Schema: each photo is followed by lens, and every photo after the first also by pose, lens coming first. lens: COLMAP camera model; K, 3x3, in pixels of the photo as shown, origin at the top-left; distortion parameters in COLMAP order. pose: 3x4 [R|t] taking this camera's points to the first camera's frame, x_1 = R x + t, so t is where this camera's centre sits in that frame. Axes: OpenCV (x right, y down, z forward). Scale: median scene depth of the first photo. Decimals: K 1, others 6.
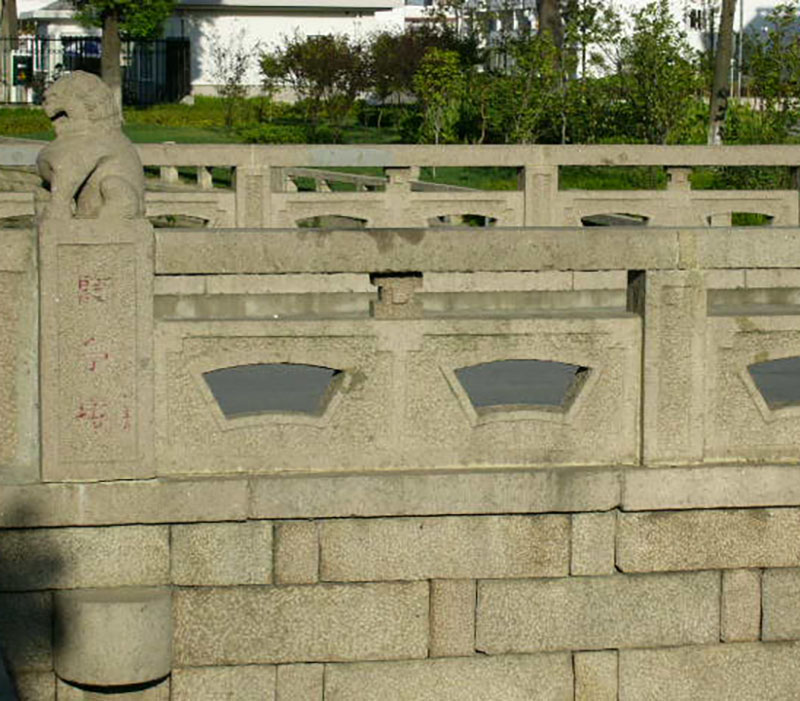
lens RADIAL K [[2728.8, 0, 400.0], [0, 2728.8, 350.5], [0, 0, 1]] dist [0.122191, -4.090789]
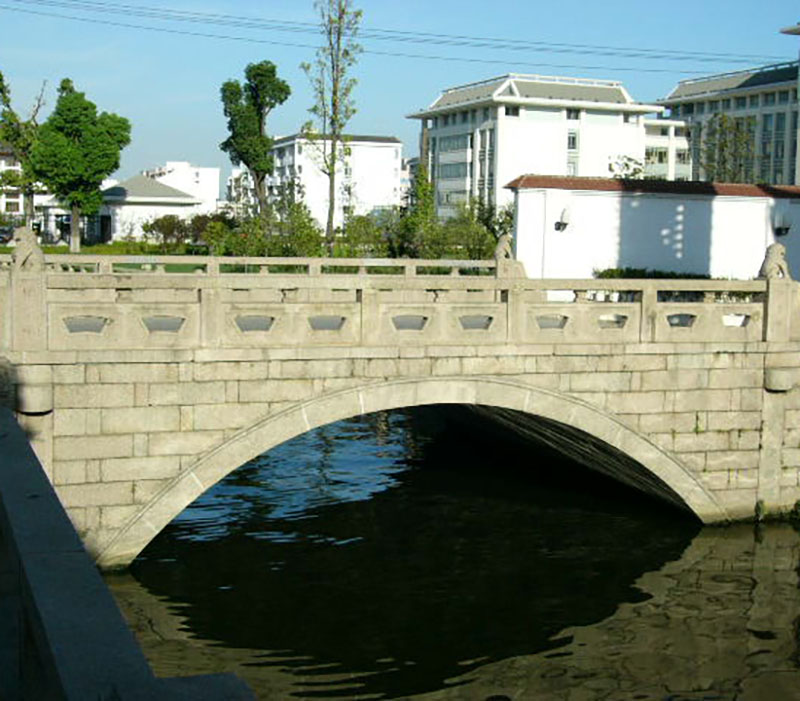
lens RADIAL K [[1188.0, 0, 400.0], [0, 1188.0, 350.5], [0, 0, 1]] dist [-0.104029, -0.048897]
pose [[0.986852, -0.001851, 0.161617, 0.093967], [0.002240, 0.999995, -0.002222, 0.047837], [-0.161612, 0.002555, 0.986851, -0.436124]]
